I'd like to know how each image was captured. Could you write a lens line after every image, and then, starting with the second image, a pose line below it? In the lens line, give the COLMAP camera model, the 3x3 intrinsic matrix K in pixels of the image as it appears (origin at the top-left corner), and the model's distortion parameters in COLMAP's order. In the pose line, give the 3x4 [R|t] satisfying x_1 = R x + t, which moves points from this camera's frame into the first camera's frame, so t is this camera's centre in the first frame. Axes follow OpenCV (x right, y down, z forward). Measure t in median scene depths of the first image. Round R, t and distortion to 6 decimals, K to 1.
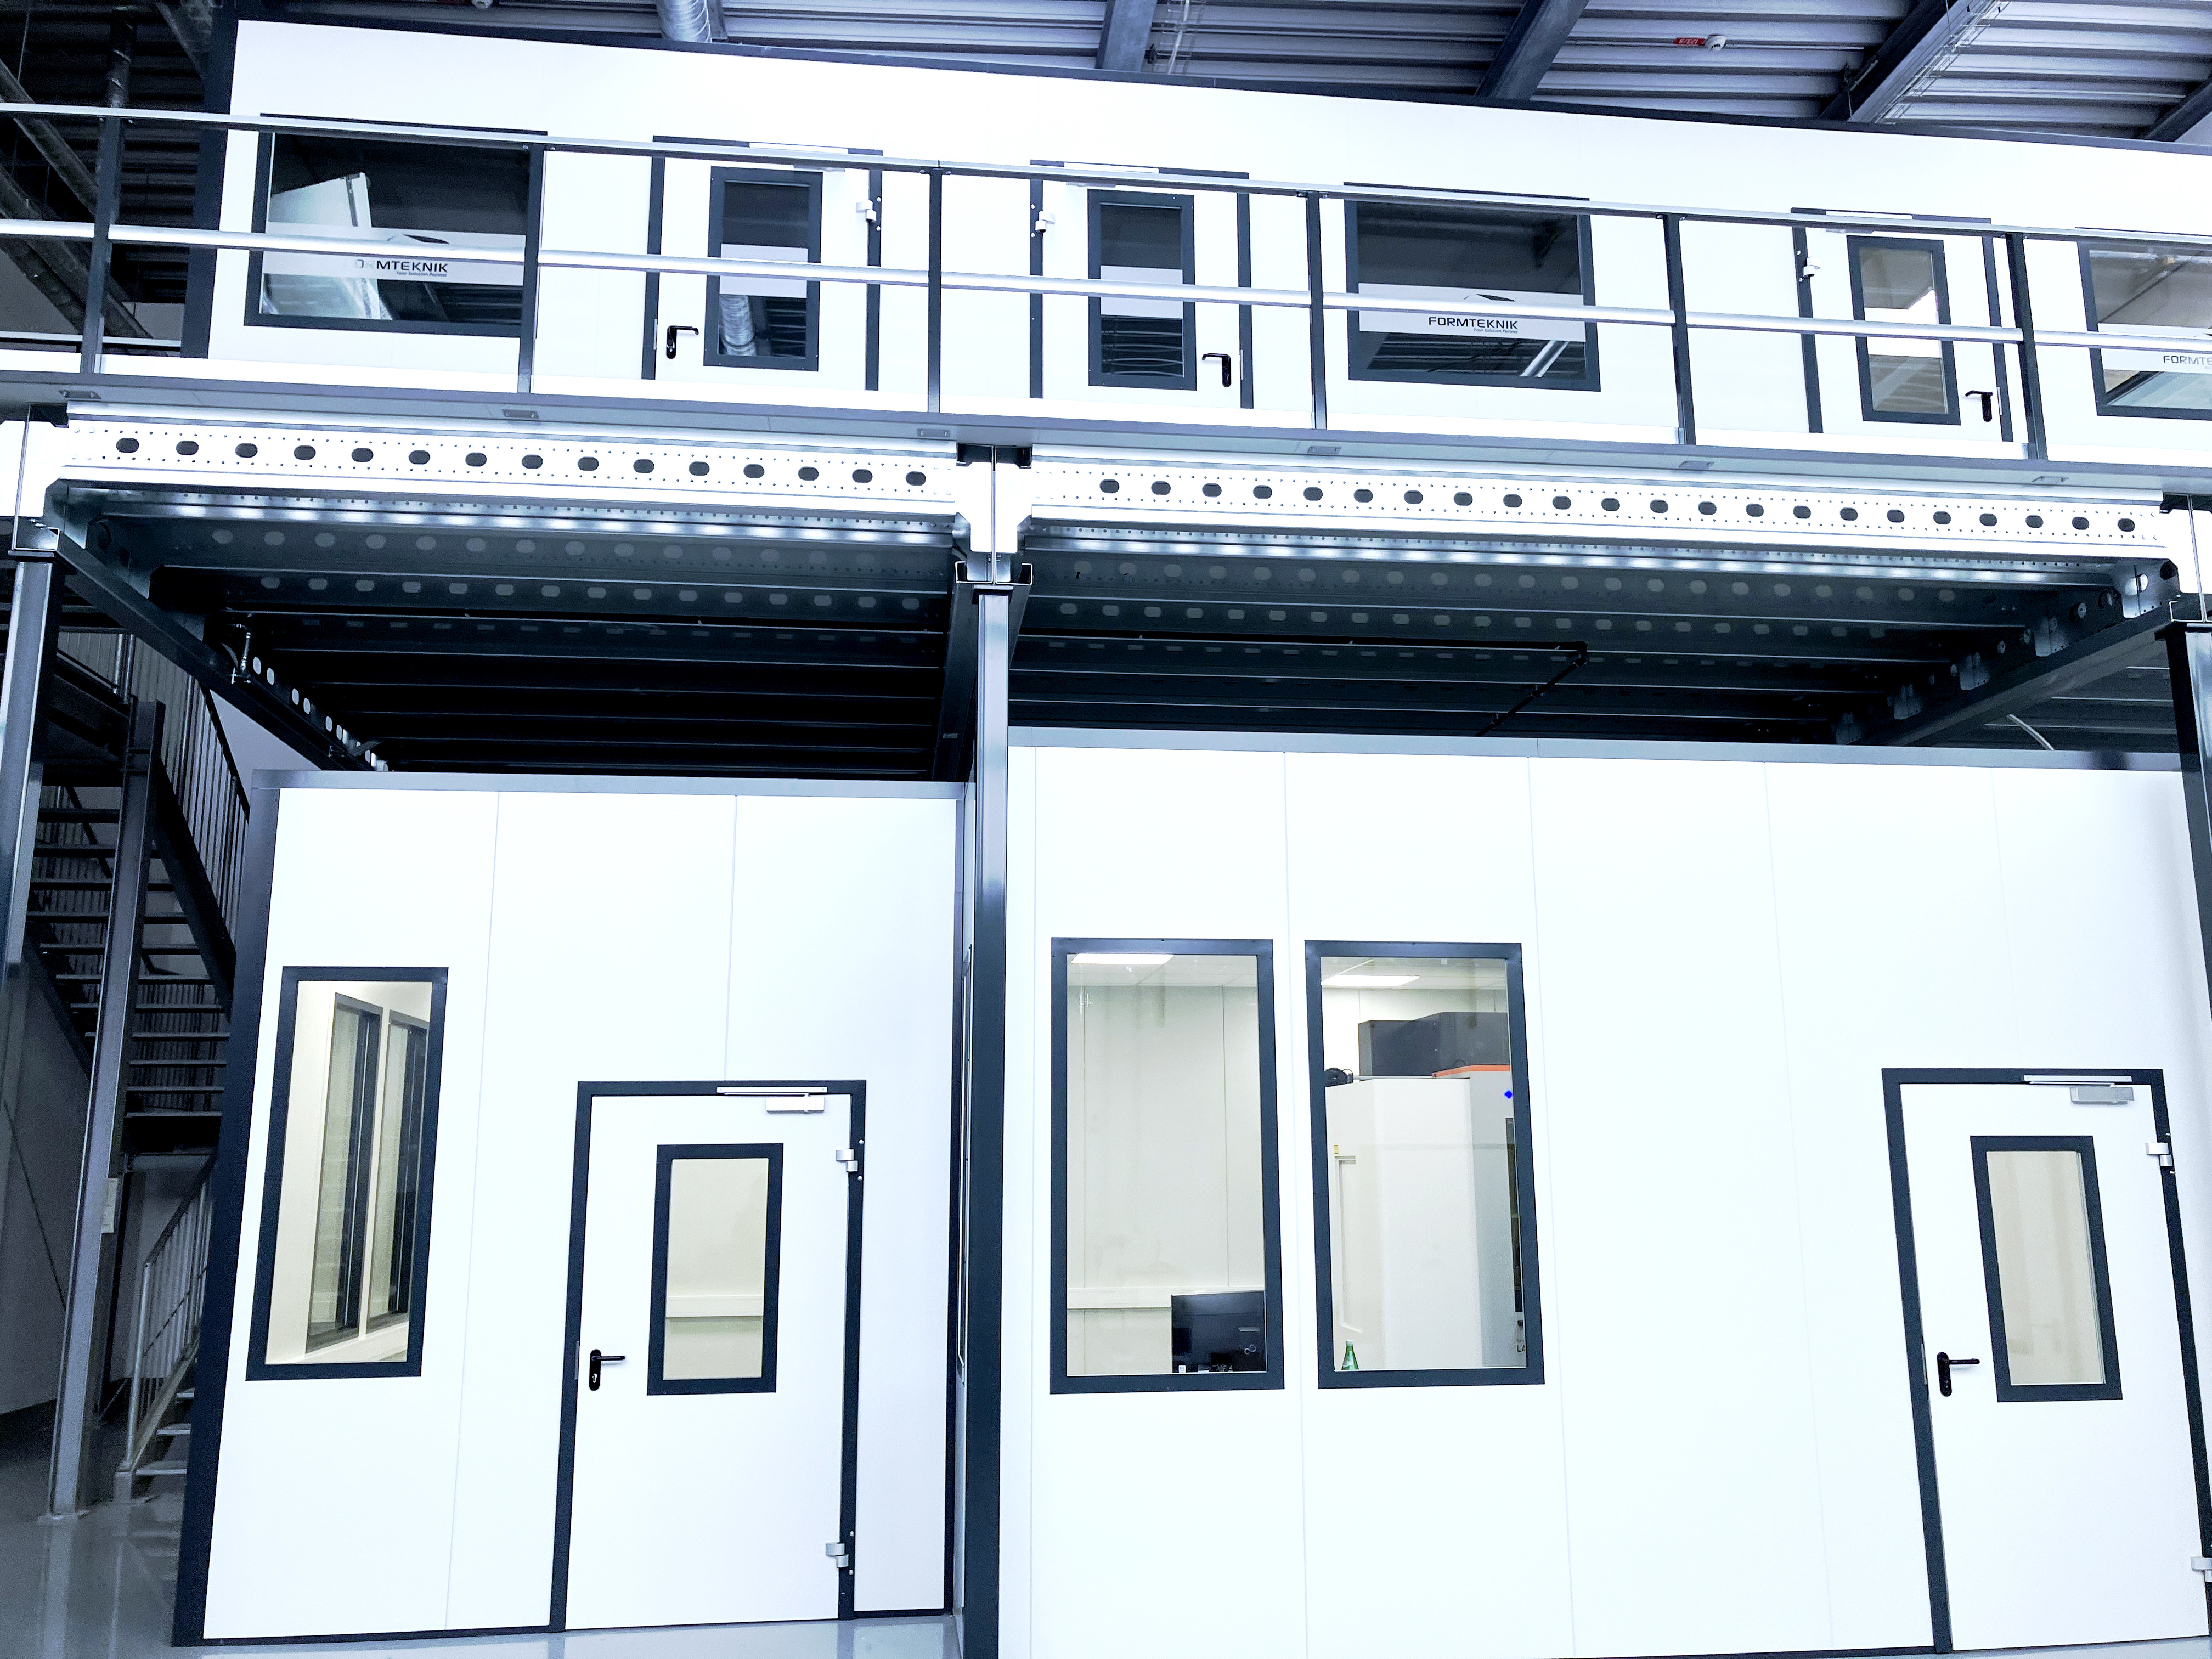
lens RADIAL K [[1867.7, 0, 1105.9], [0, 1867.7, 799.0], [0, 0, 1]] dist [0.014026, 0.004403]
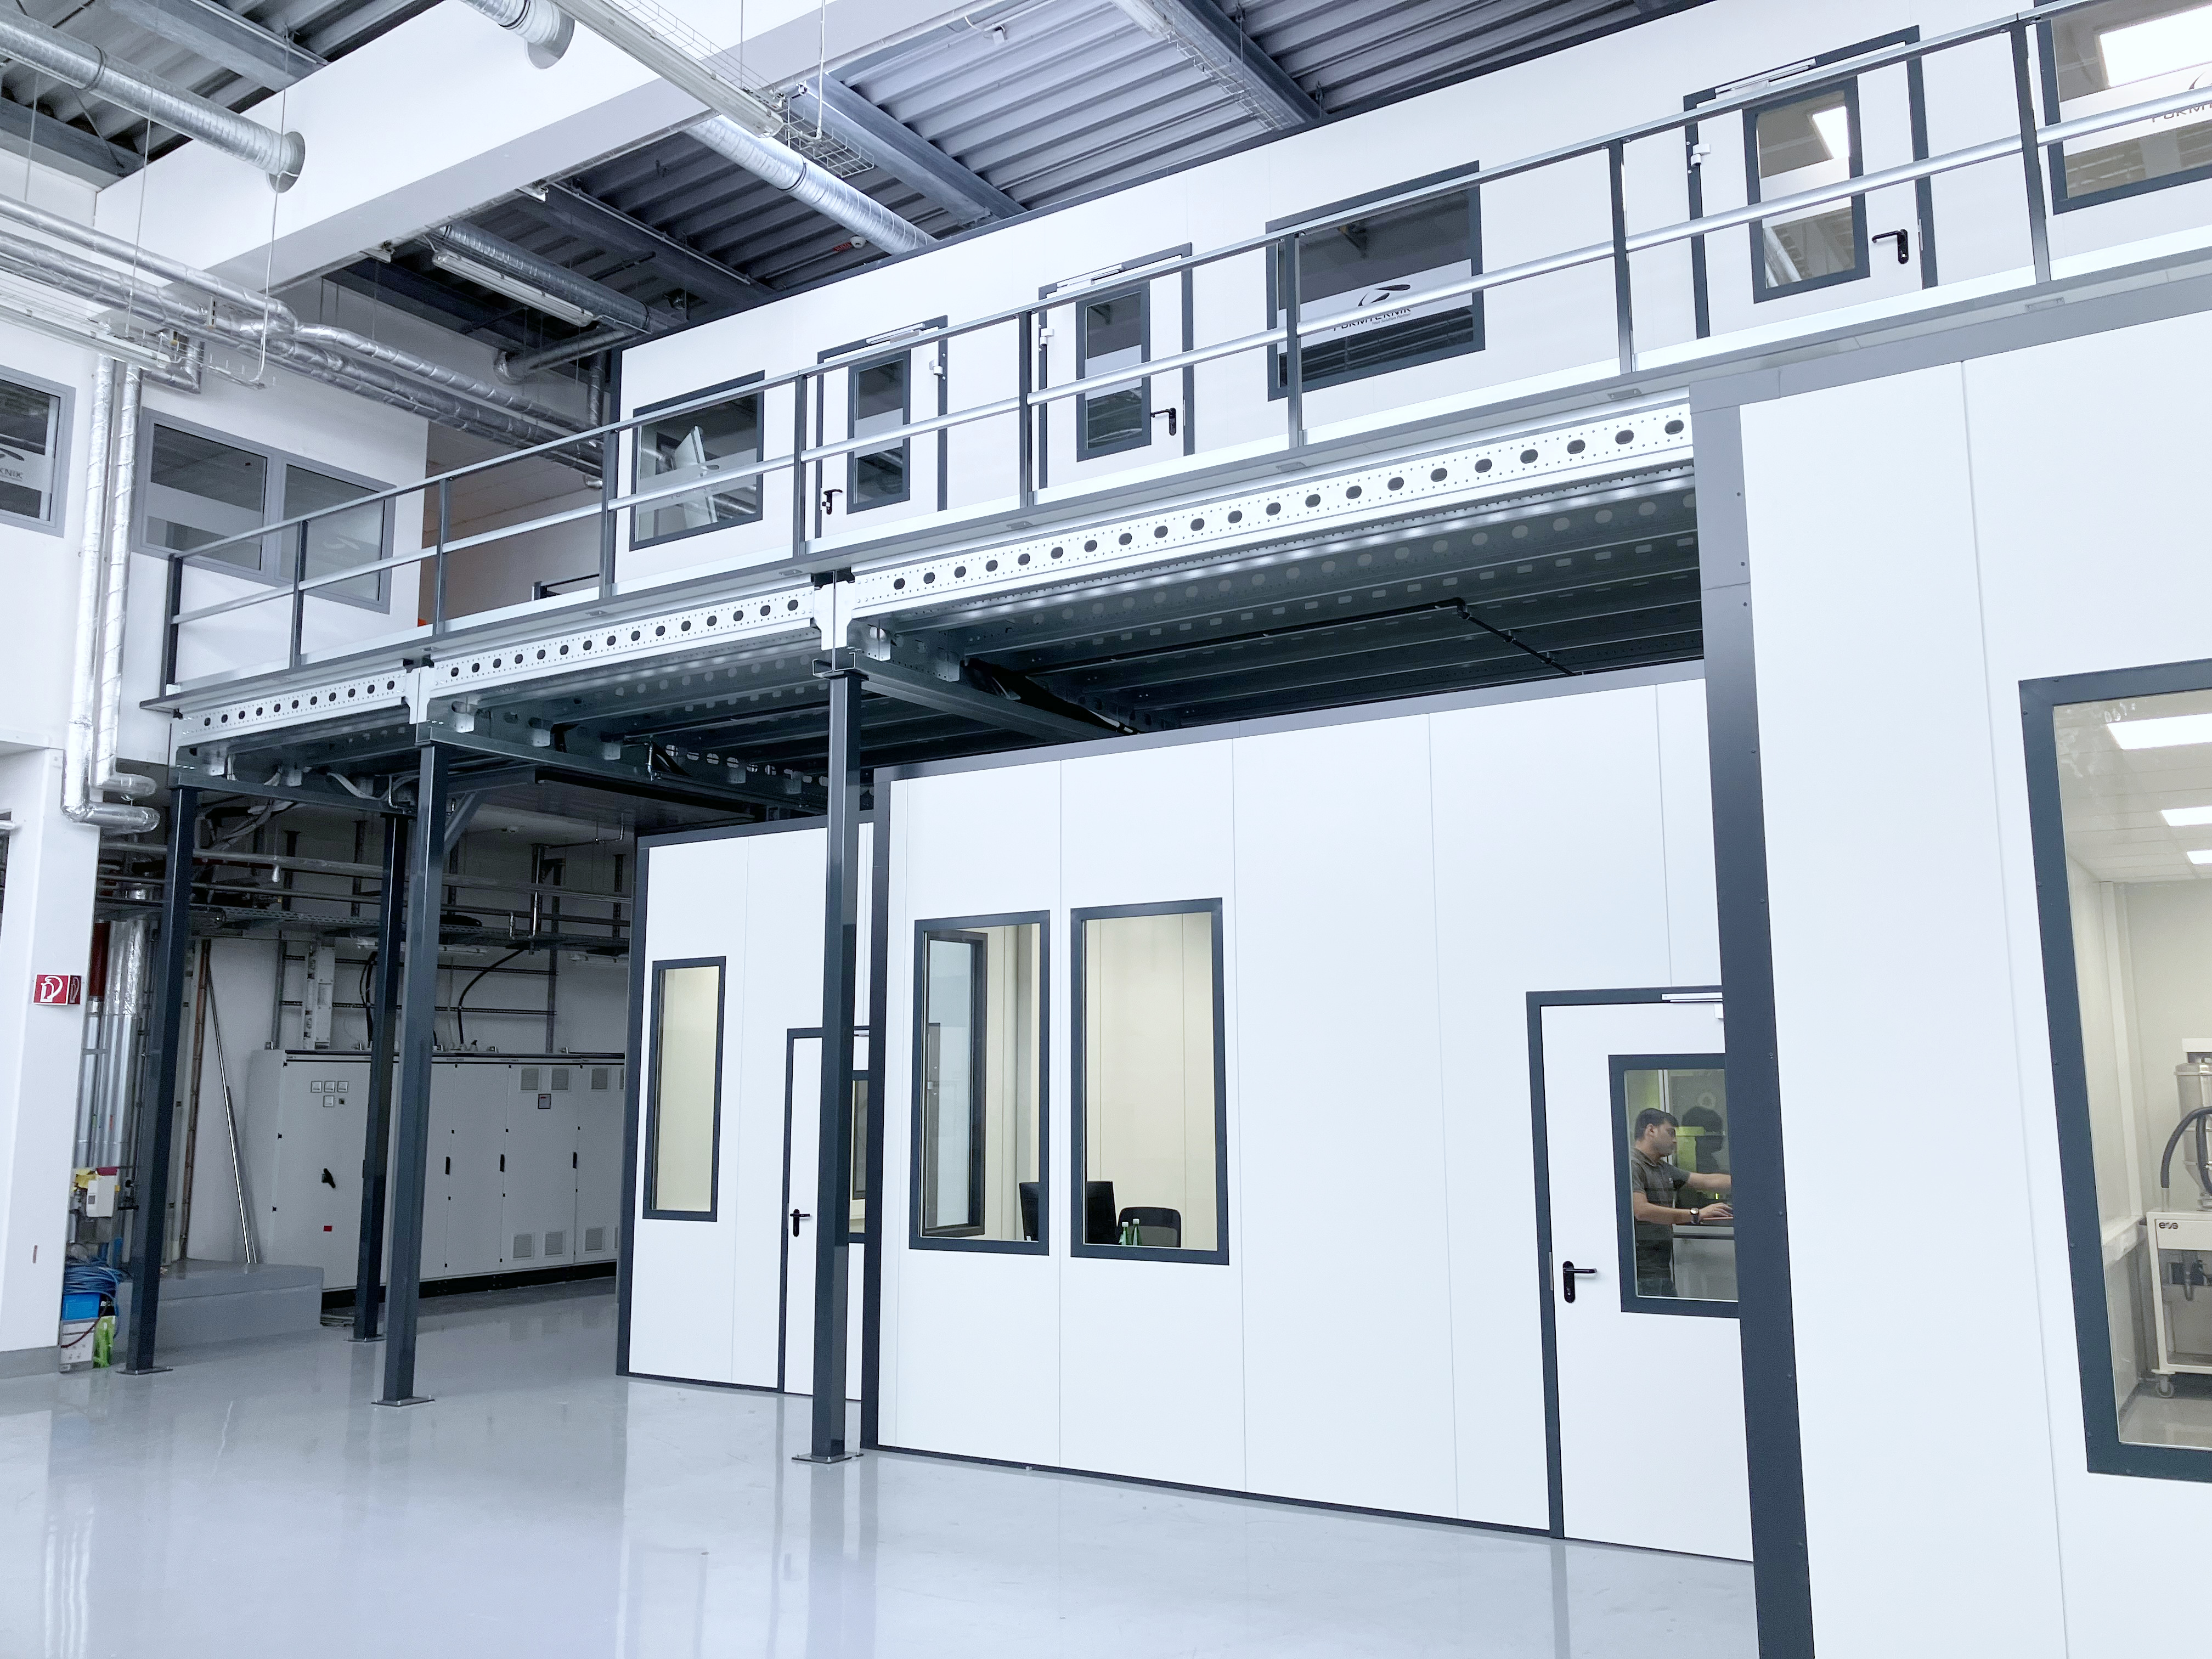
lens RADIAL K [[1809.8, 0, 1106.0], [0, 1809.8, 829.5], [0, 0, 1]] dist [0.062201, -0.104611]
pose [[0.763258, -0.091976, -0.639514, 0.773697], [0.120747, 0.992682, 0.001342, 0.020135], [0.634710, -0.078244, 0.768779, 0.064128]]
